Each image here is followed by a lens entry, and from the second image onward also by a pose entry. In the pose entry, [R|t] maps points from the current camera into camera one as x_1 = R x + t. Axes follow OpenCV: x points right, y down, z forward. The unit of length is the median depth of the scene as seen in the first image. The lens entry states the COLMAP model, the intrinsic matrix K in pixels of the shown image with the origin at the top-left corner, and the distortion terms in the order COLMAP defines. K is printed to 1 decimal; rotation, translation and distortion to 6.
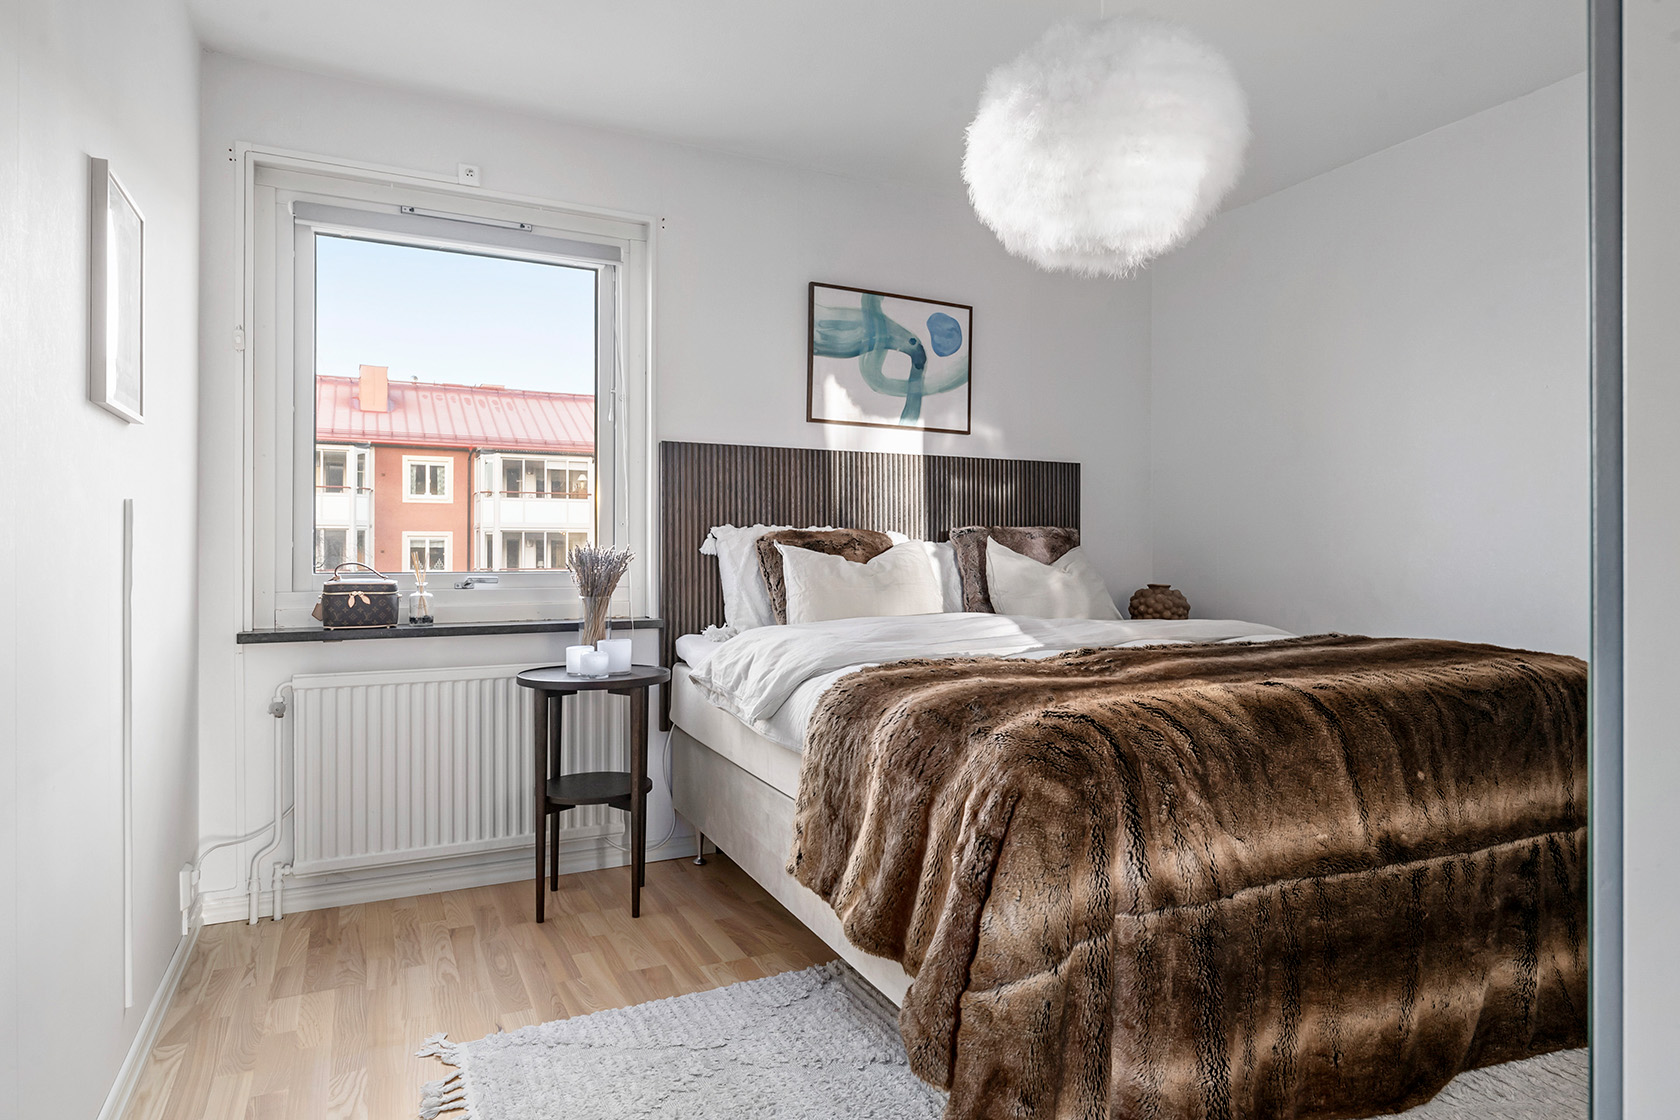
lens RADIAL K [[965.9, 0, 840.7], [0, 965.9, 557.6], [0, 0, 1]] dist [-0.003064, -0.001066]
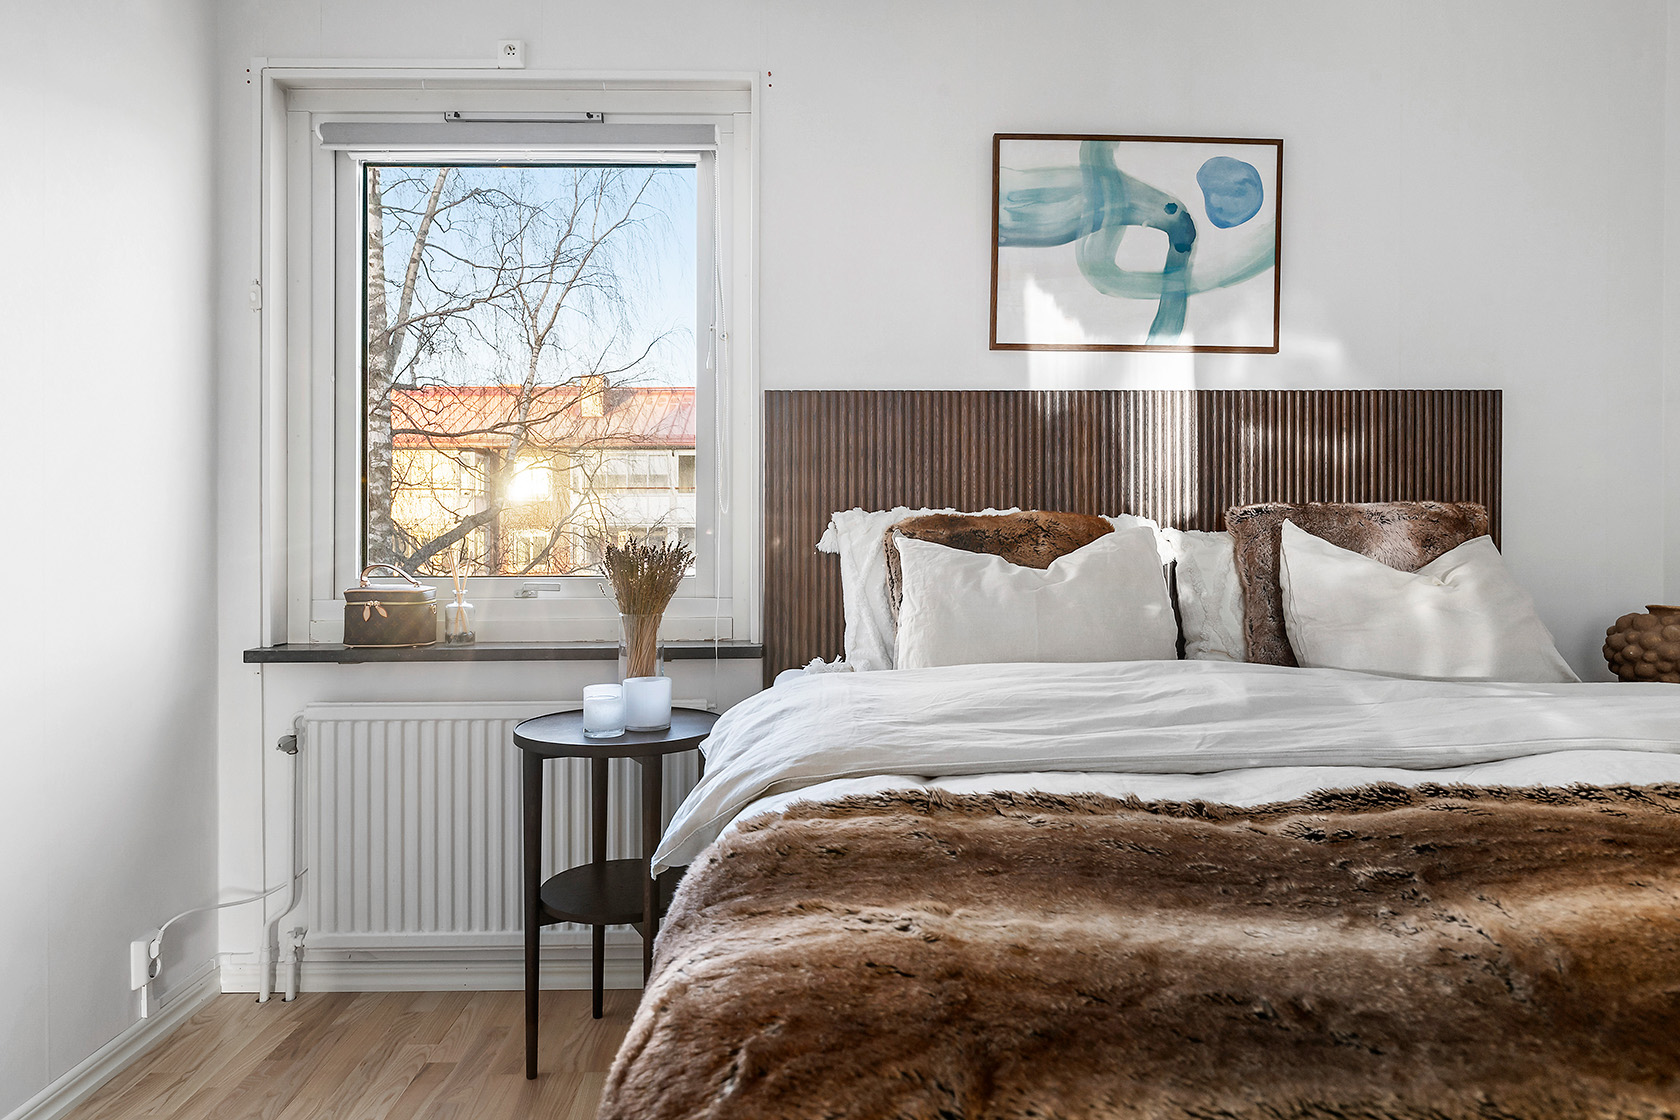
lens RADIAL K [[965.9, 0, 839.7], [0, 965.9, 557.6], [0, 0, 1]] dist [-0.003064, -0.001066]
pose [[0.909983, 0.001166, -0.414645, 0.144881], [0.002504, 0.999962, 0.008306, -0.004911], [0.414639, -0.008596, 0.909945, 0.360097]]
